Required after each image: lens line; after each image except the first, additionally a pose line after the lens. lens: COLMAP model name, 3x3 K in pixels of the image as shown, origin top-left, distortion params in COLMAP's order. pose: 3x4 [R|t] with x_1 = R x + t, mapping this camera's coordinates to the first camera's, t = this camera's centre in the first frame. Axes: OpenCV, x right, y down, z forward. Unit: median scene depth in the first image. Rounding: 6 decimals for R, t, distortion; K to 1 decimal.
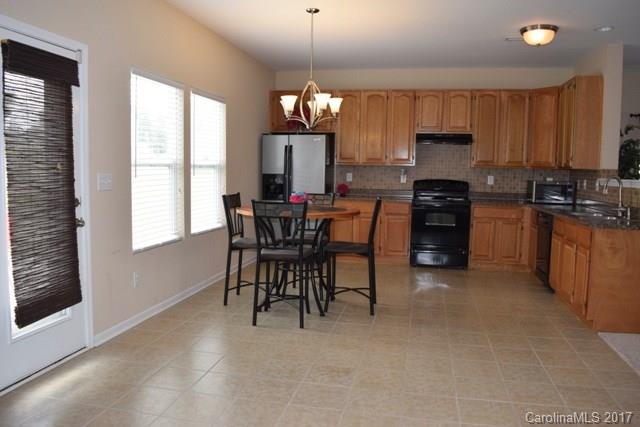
lens RADIAL K [[503.2, 0, 318.0], [0, 503.2, 213.5], [0, 0, 1]] dist [-0.083703, 0.017484]
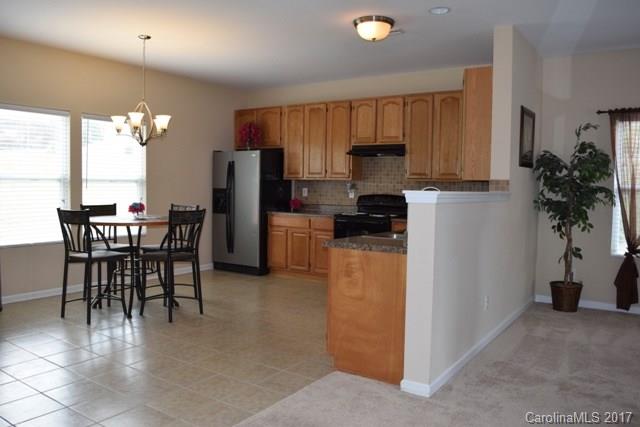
lens RADIAL K [[503.2, 0, 318.3], [0, 503.2, 214.9], [0, 0, 1]] dist [-0.083703, 0.017484]
pose [[0.921662, 0.019876, -0.387484, 0.519754], [-0.033781, 0.999005, -0.029109, 0.000589], [0.386520, 0.039918, 0.921417, 0.108928]]
